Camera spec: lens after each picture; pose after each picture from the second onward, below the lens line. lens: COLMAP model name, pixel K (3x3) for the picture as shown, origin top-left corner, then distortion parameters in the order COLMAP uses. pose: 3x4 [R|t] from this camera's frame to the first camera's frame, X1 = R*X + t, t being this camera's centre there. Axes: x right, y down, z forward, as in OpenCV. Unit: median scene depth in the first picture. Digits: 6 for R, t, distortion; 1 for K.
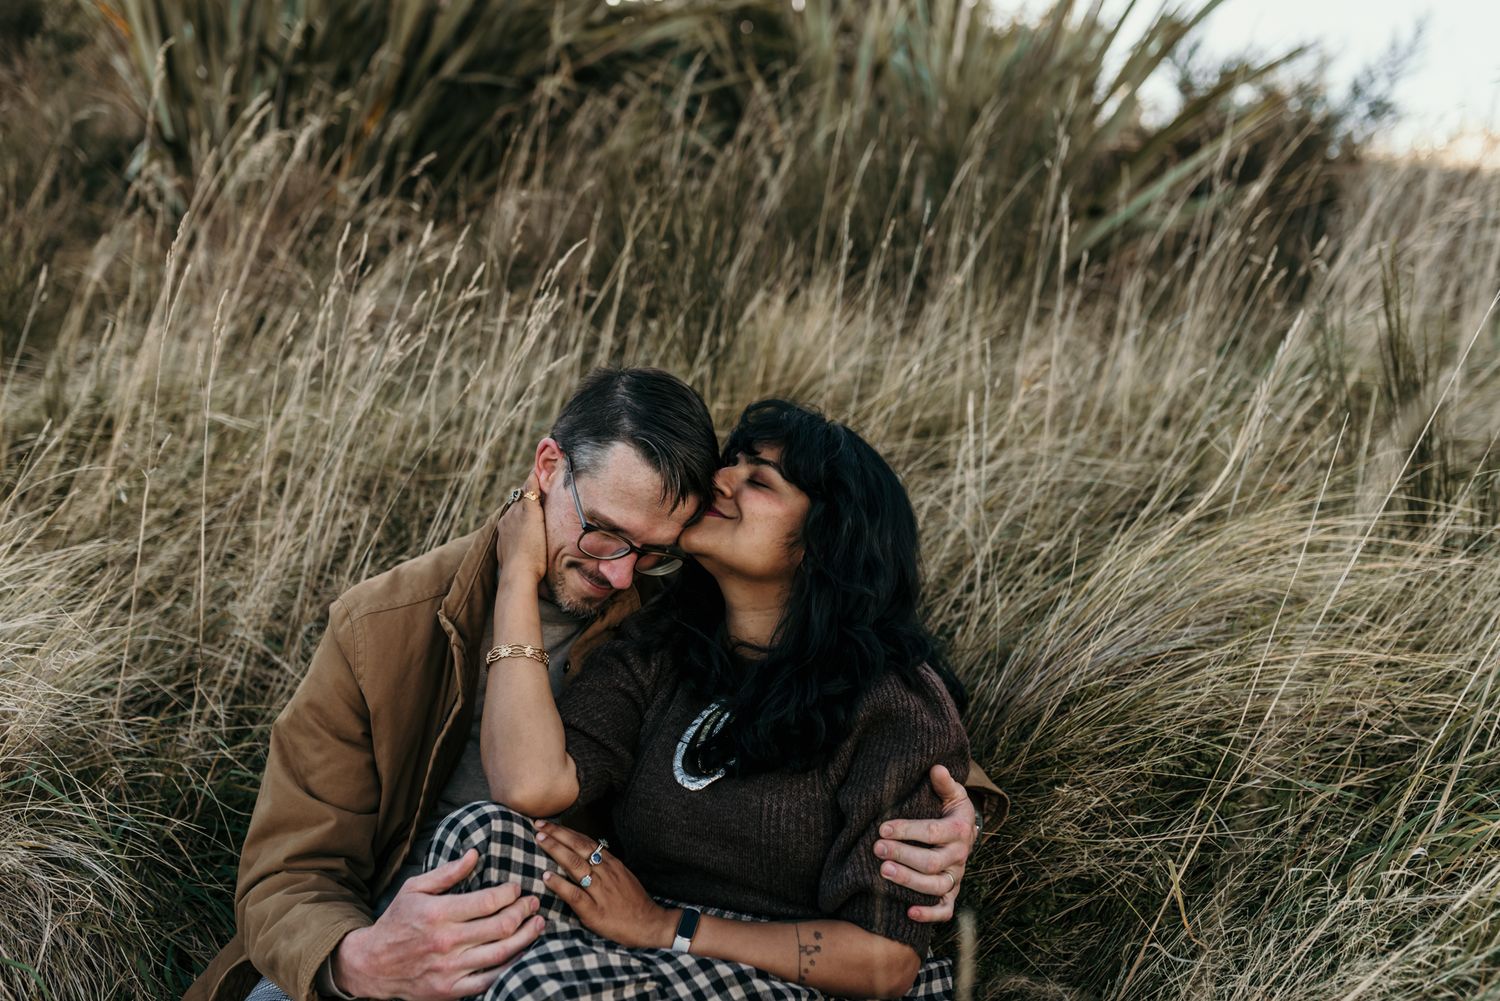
lens RADIAL K [[1440.7, 0, 746.4], [0, 1440.7, 504.9], [0, 0, 1]] dist [0.003681, 0.000000]
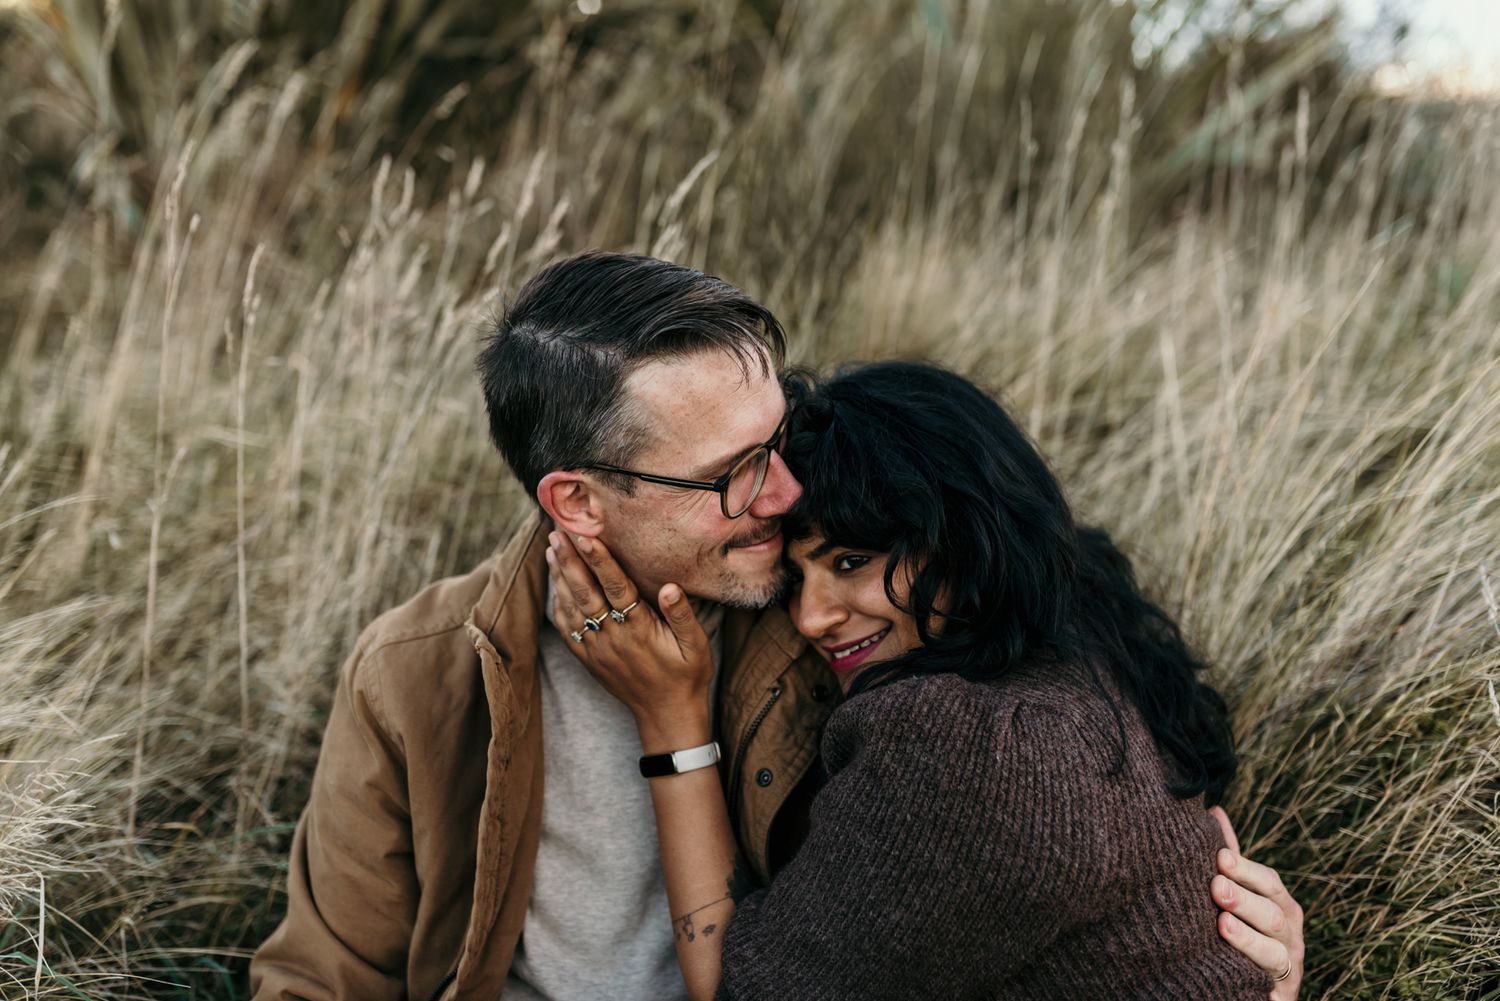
lens RADIAL K [[1440.7, 0, 754.2], [0, 1440.7, 495.3], [0, 0, 1]] dist [0.003681, 0.000000]
pose [[0.997037, -0.072021, 0.027021, -0.084951], [0.072112, 0.997394, -0.002415, -0.002101], [-0.026776, 0.004357, 0.999632, 0.171856]]
